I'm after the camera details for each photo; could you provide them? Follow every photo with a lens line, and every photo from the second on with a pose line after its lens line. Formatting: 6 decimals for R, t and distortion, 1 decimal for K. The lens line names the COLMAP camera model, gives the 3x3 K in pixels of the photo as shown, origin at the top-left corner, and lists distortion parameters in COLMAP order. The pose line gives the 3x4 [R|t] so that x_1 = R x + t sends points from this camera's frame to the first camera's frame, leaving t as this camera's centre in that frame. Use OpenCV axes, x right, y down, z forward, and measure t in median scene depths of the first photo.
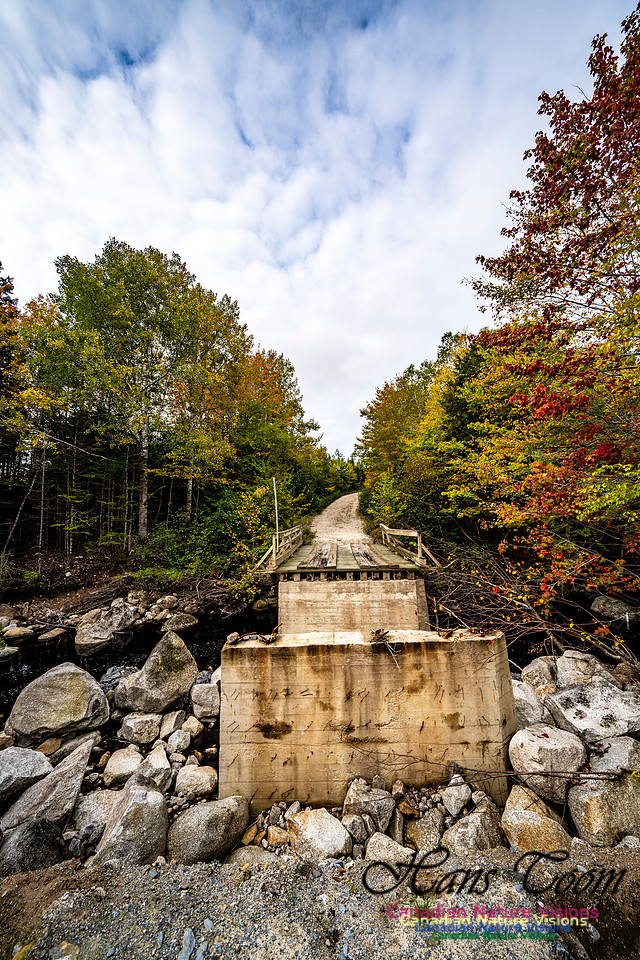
lens RADIAL K [[334.1, 0, 335.9], [0, 334.1, 486.0], [0, 0, 1]] dist [-0.026321, 0.002228]
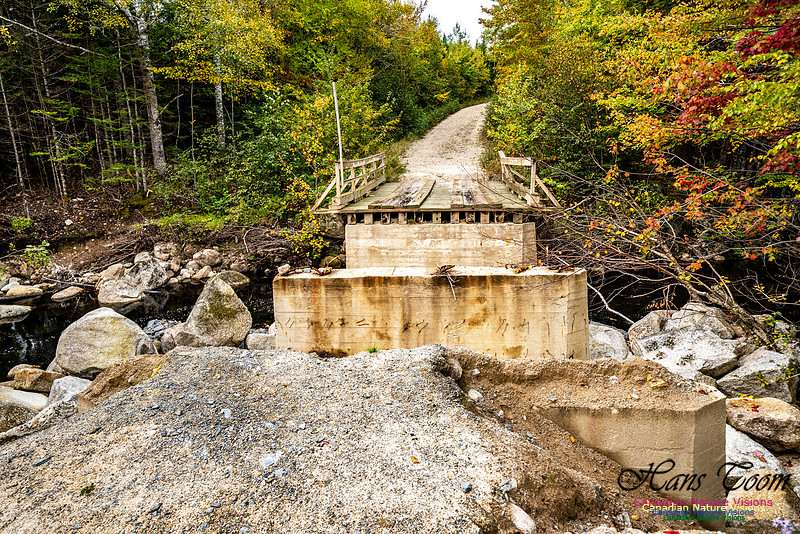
lens RADIAL K [[529.5, 0, 401.9], [0, 529.5, 258.1], [0, 0, 1]] dist [0.027401, 0.002872]
pose [[0.995370, 0.017381, -0.094533, 0.051834], [0.011685, 0.954335, 0.298510, -0.002520], [0.095404, -0.298232, 0.949713, -0.120935]]
